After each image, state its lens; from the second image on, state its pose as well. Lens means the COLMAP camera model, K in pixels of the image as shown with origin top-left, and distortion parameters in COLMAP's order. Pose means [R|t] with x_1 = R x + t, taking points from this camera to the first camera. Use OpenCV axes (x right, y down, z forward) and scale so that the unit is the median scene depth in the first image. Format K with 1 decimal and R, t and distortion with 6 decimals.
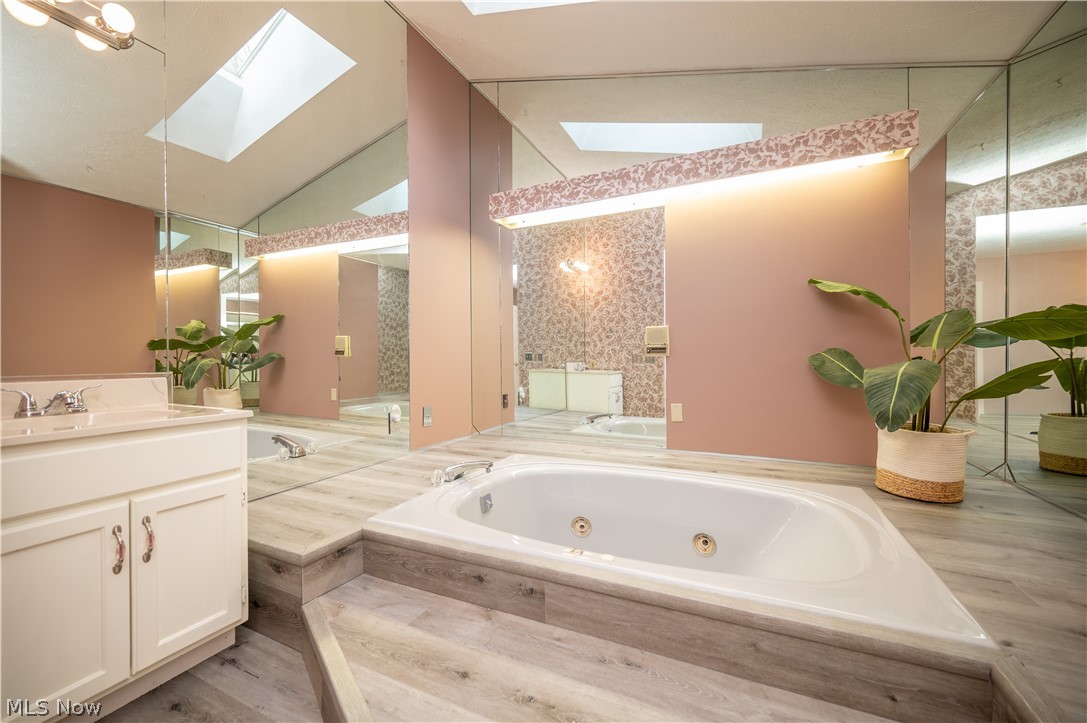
lens RADIAL K [[430.4, 0, 544.0], [0, 430.4, 359.9], [0, 0, 1]] dist [-0.003420, 0.000747]
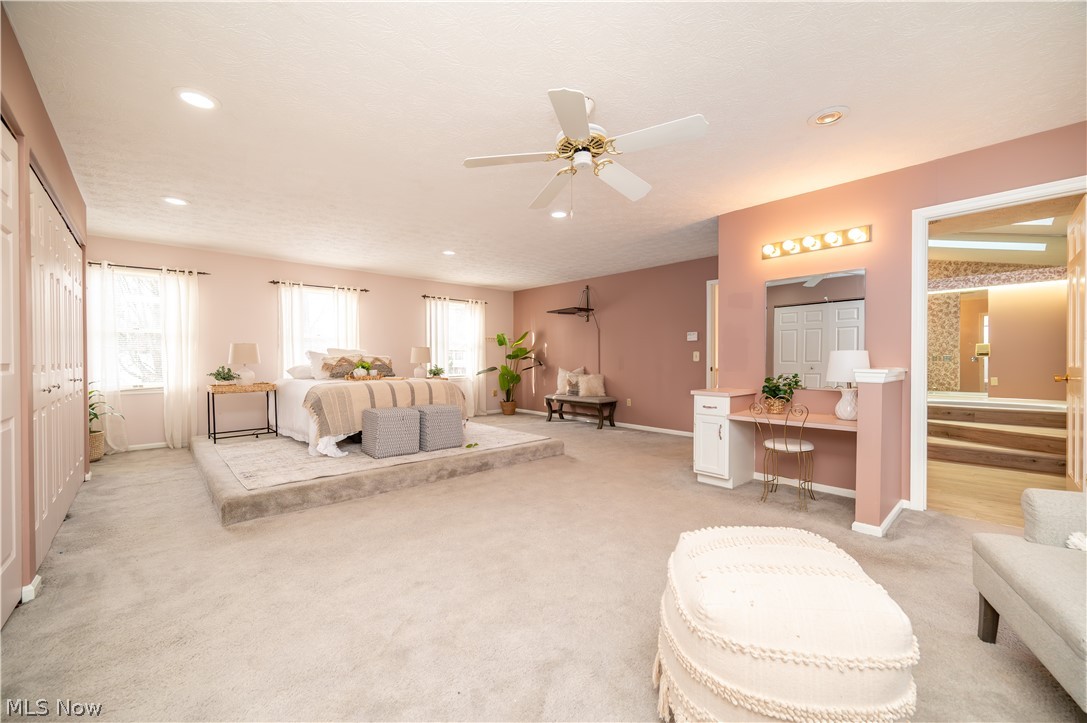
lens RADIAL K [[430.4, 0, 543.1], [0, 430.4, 360.5], [0, 0, 1]] dist [-0.003420, 0.000747]
pose [[0.925453, 0.003802, -0.378844, -0.535235], [-0.003913, 0.999992, 0.000477, 0.009774], [0.378843, 0.001041, 0.925460, -1.031388]]
